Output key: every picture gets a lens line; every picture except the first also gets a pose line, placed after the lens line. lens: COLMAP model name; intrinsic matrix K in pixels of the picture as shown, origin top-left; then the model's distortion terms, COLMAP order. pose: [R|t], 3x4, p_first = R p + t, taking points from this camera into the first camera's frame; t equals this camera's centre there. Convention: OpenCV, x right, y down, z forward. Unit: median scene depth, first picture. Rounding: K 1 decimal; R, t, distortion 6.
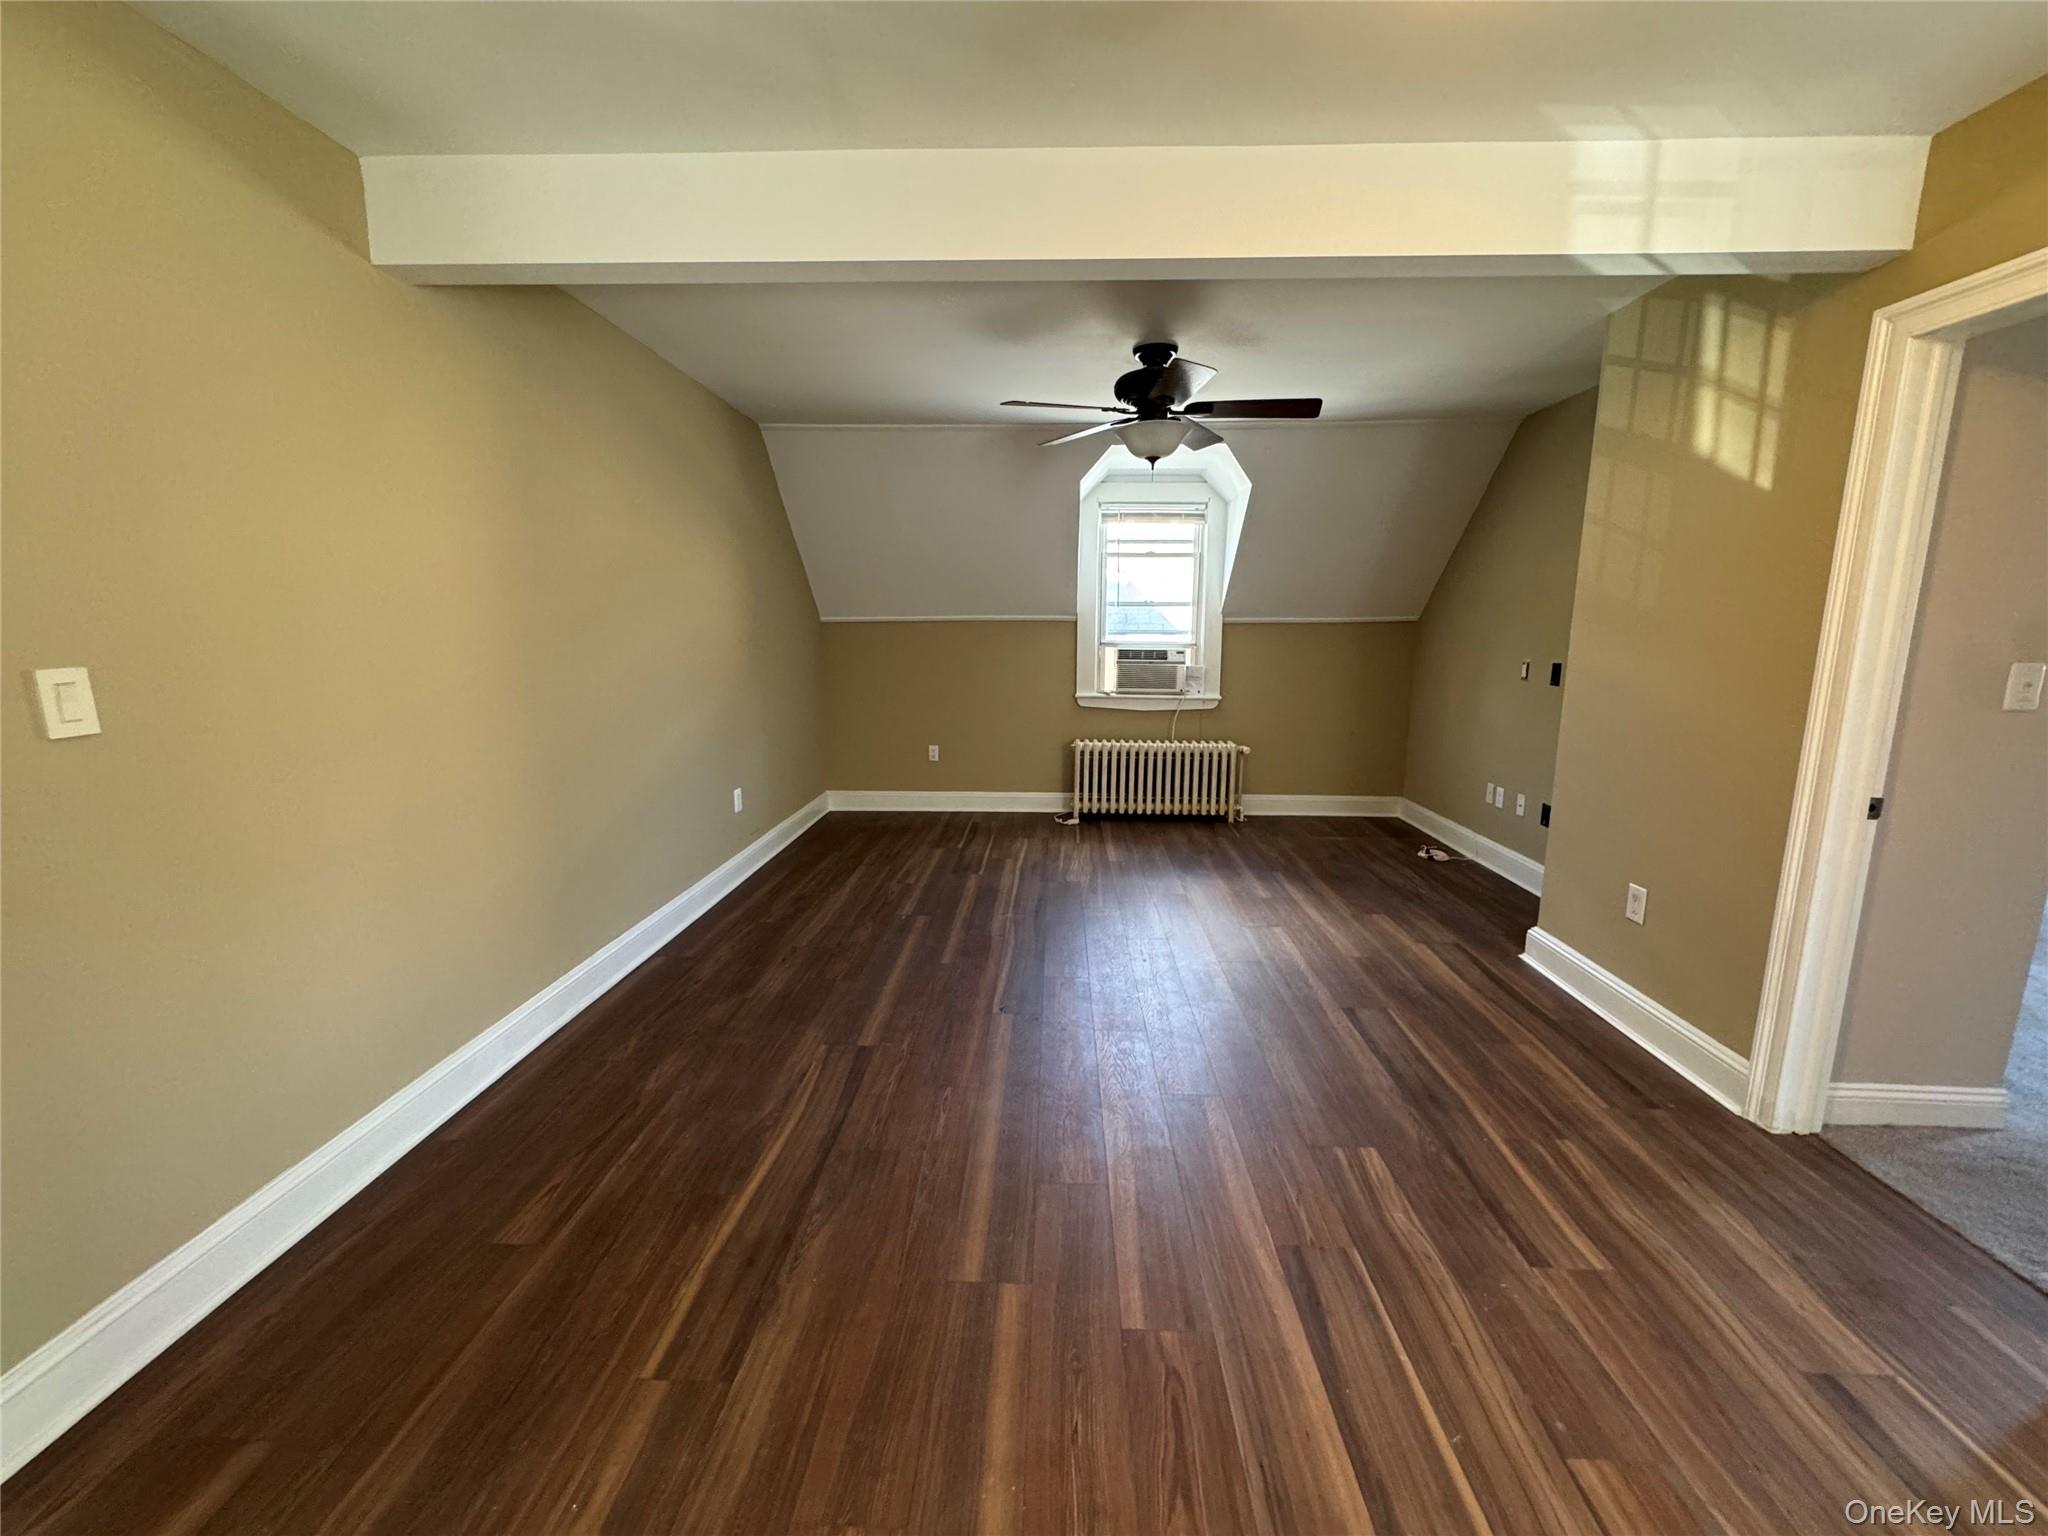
lens RADIAL K [[818.0, 0, 1022.9], [0, 818.0, 760.1], [0, 0, 1]] dist [0.000499, -0.000446]
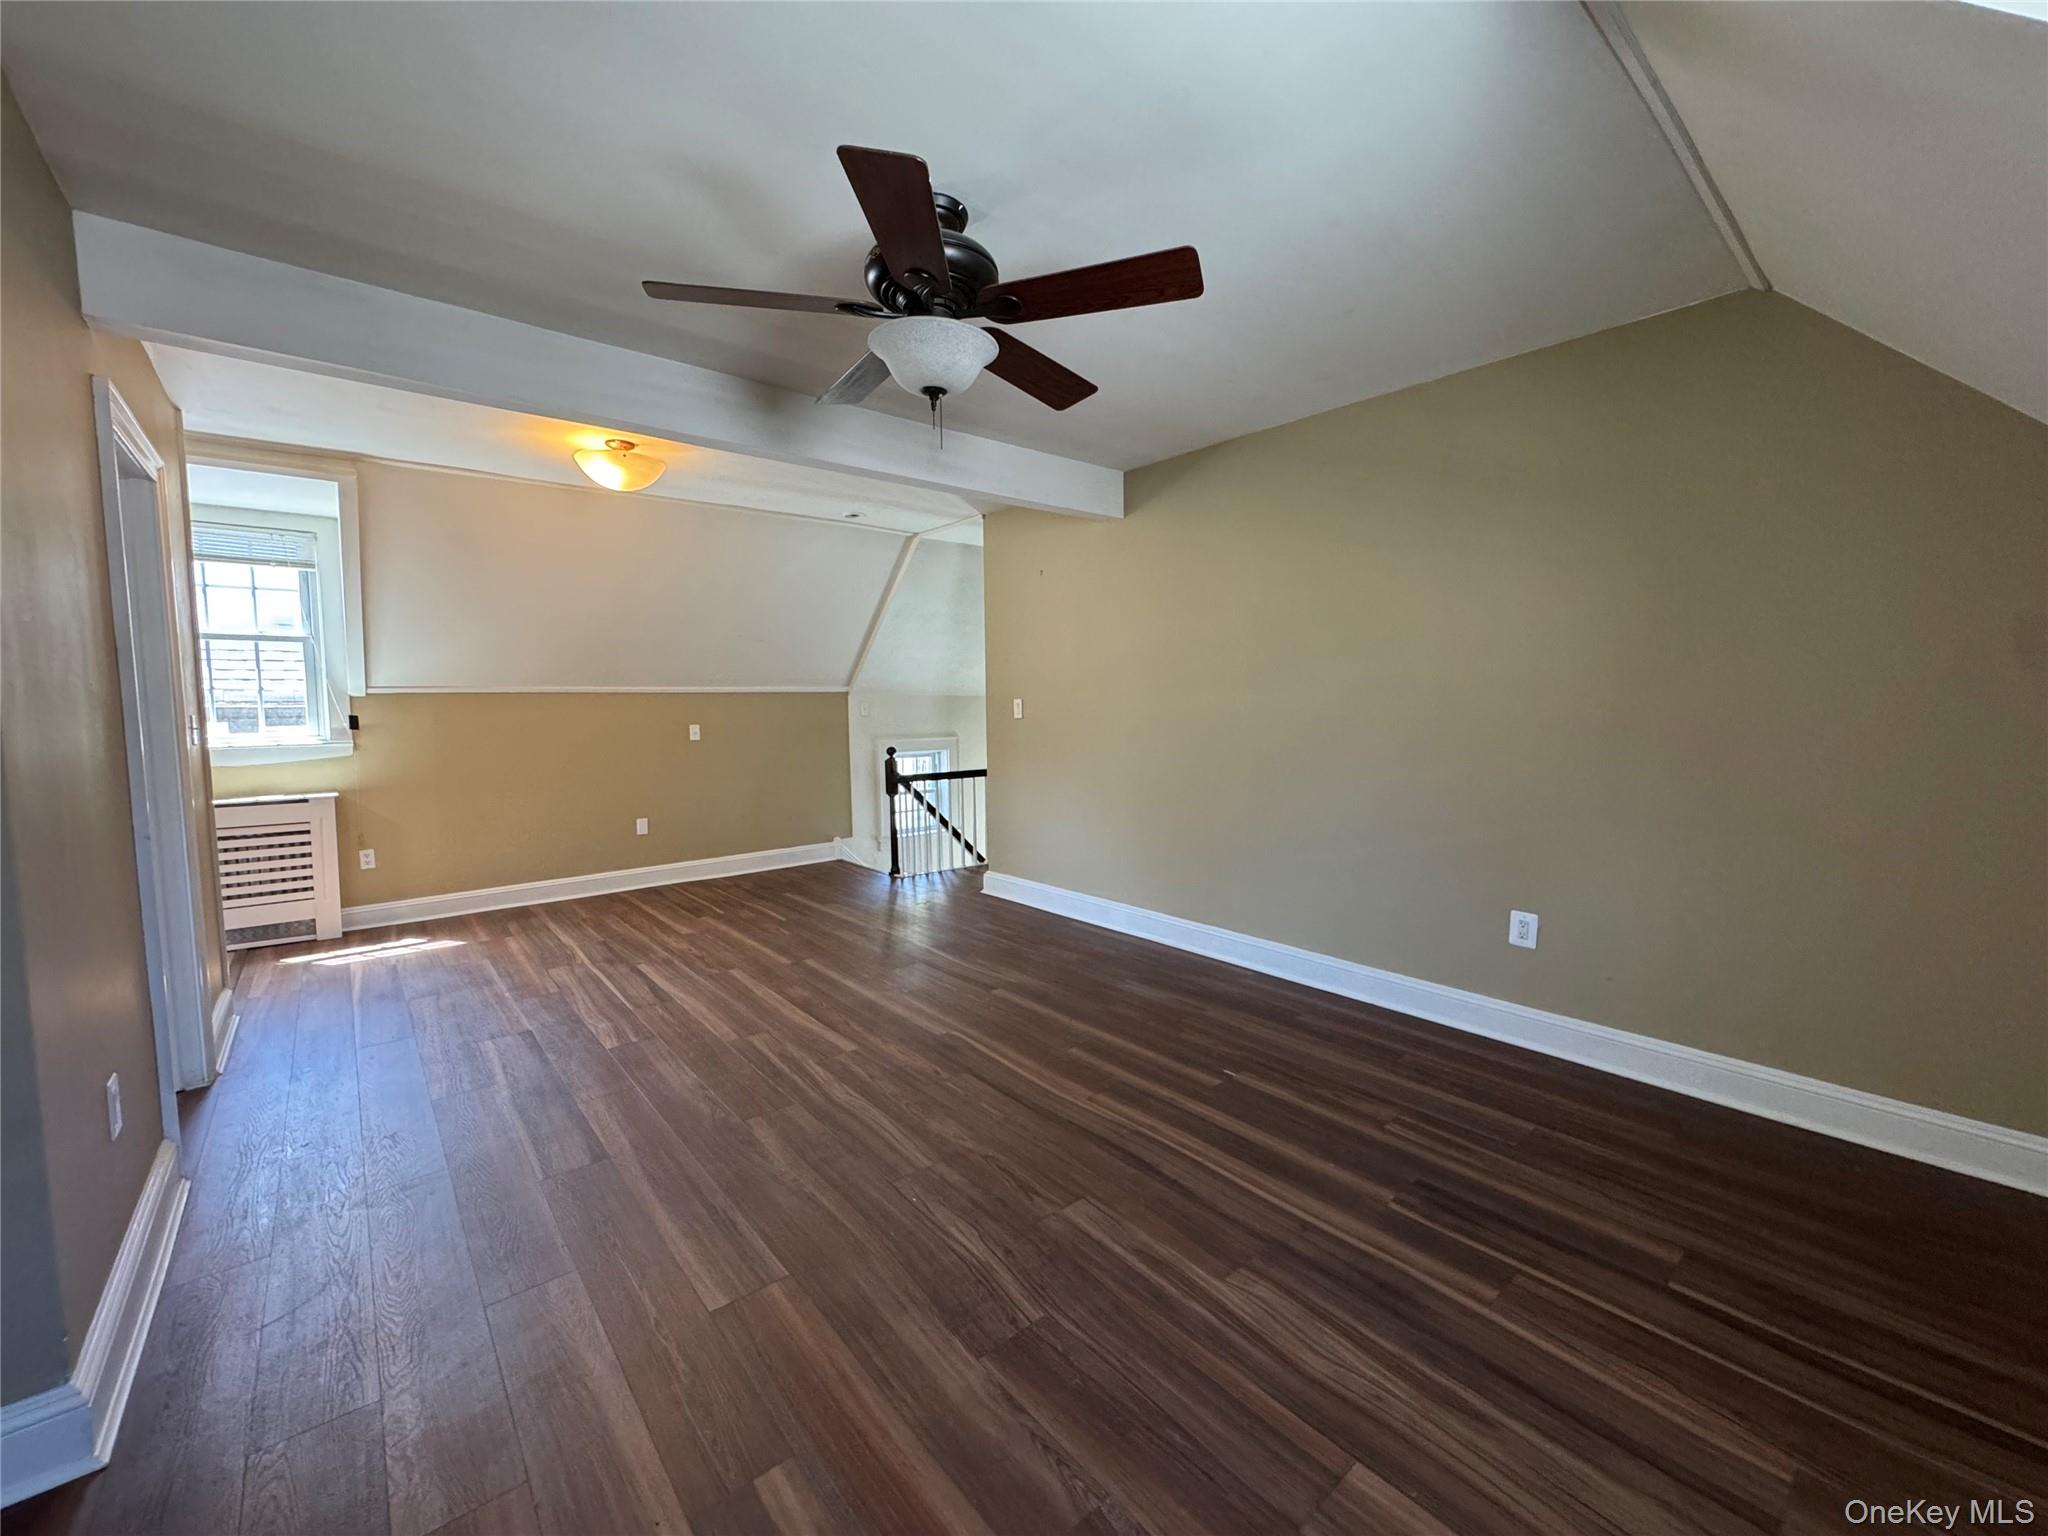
lens RADIAL K [[818.0, 0, 1022.9], [0, 818.0, 760.1], [0, 0, 1]] dist [0.000499, -0.000446]
pose [[-0.736922, 0.052767, -0.673915, 0.418009], [-0.103869, 0.976270, 0.190022, -0.178031], [0.667950, 0.210030, -0.713954, 1.204557]]
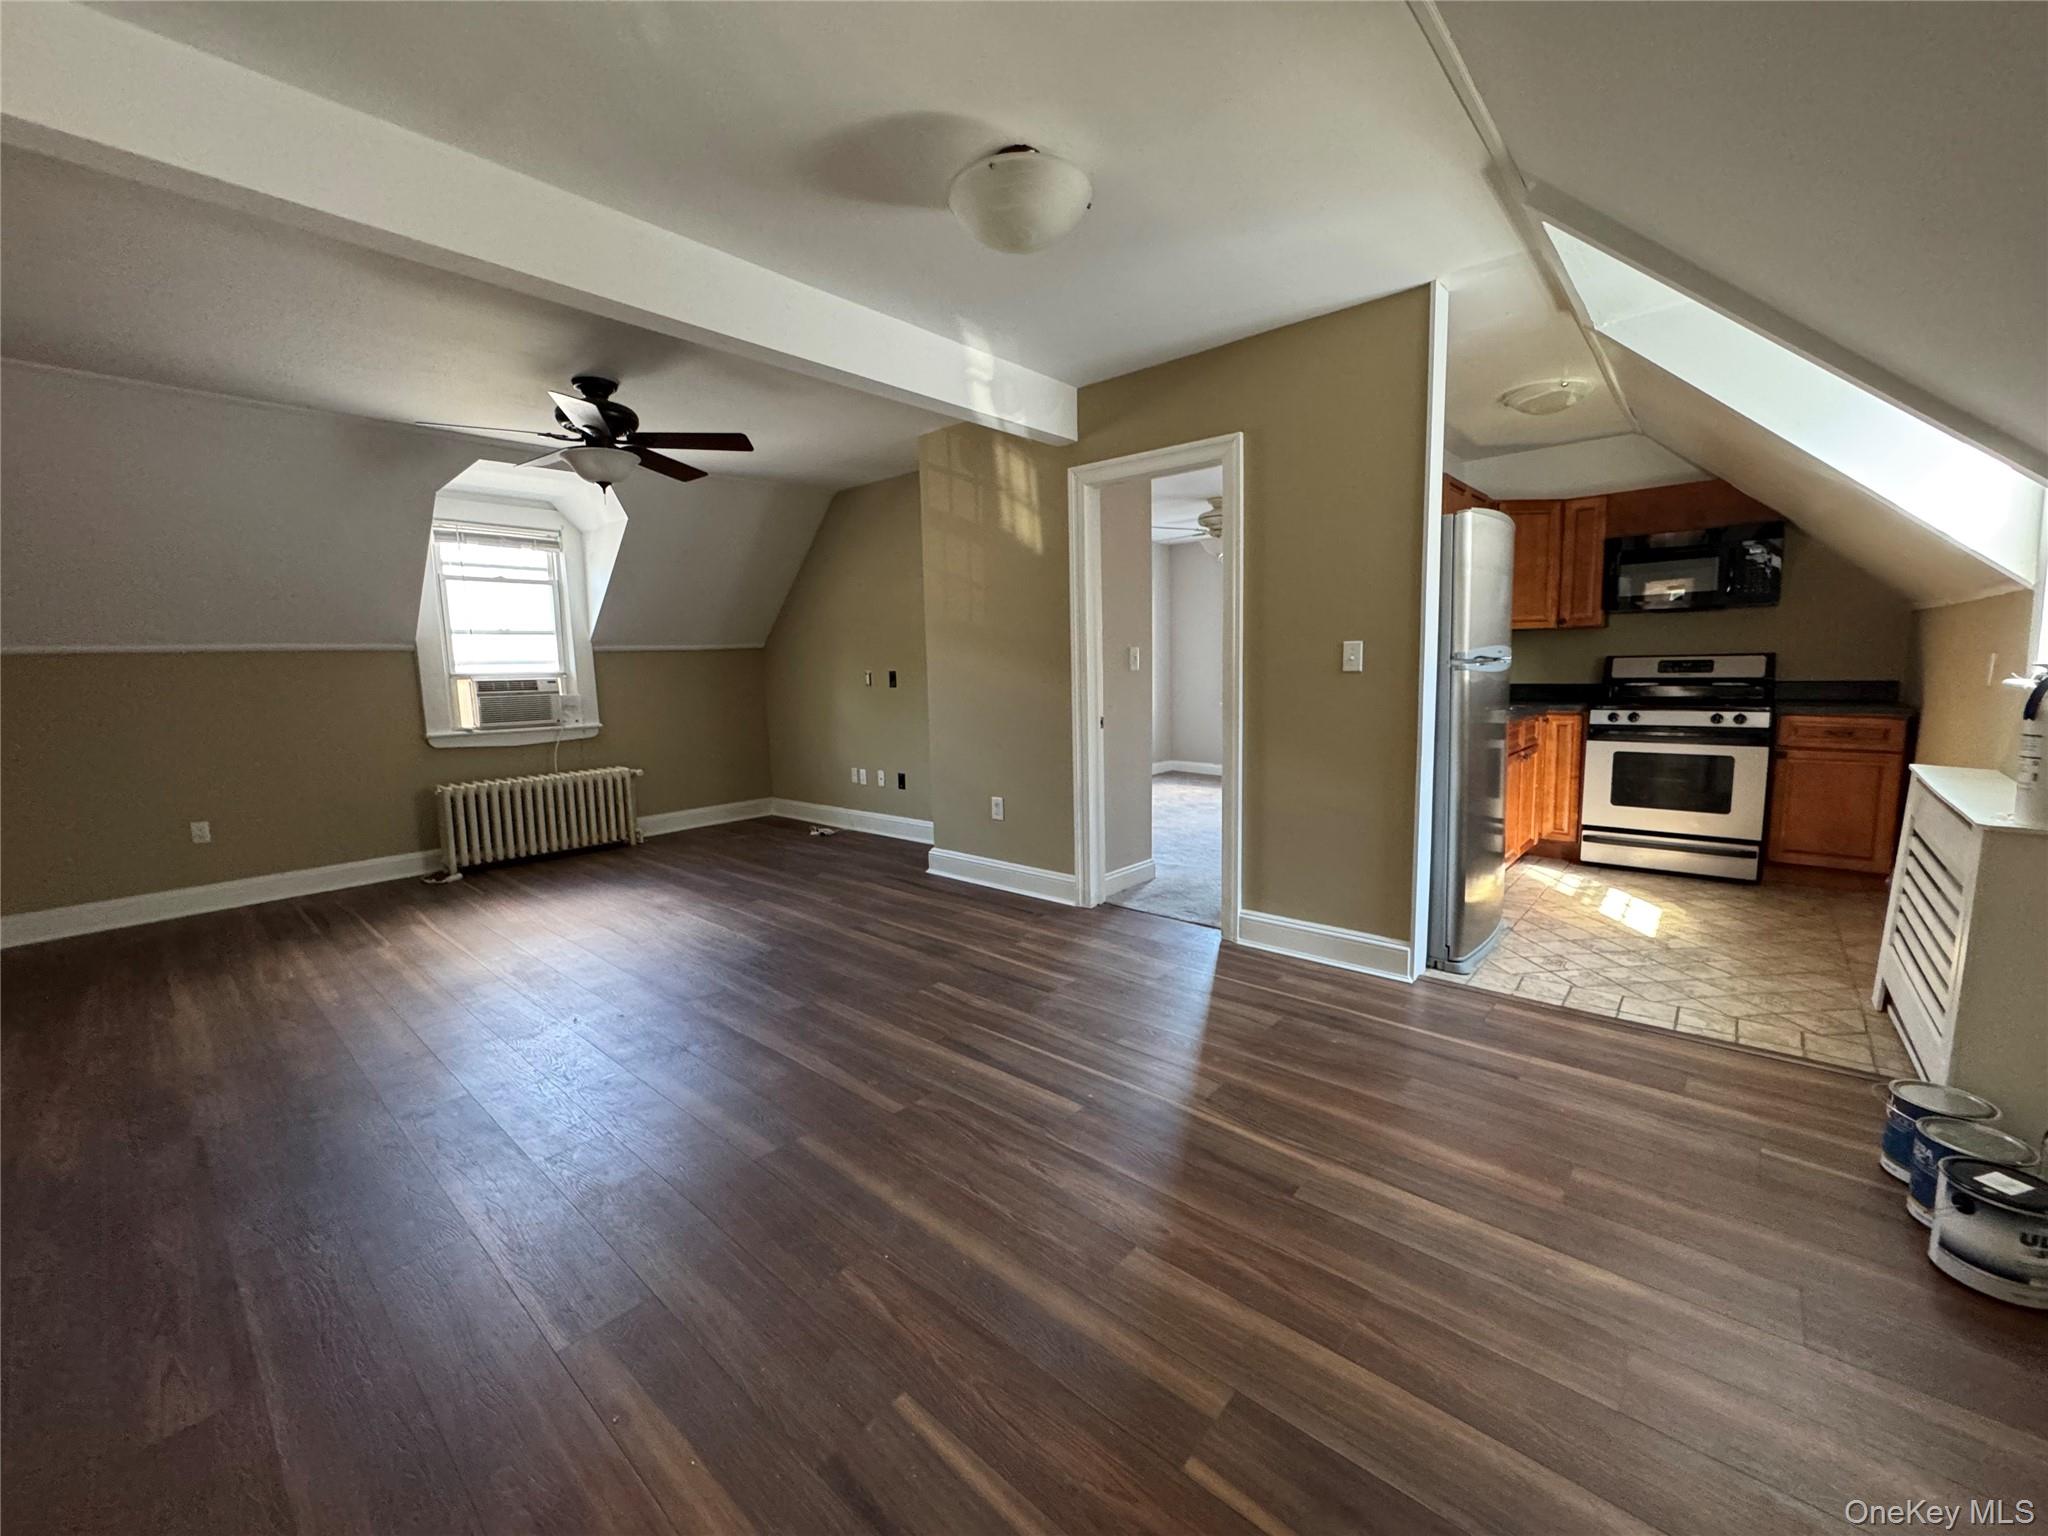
lens RADIAL K [[818.0, 0, 1022.9], [0, 818.0, 760.1], [0, 0, 1]] dist [0.000499, -0.000446]
pose [[0.634173, -0.109689, 0.765371, -0.275553], [0.155347, 0.987776, 0.012846, 0.045448], [-0.757425, 0.110752, 0.643461, -0.045778]]
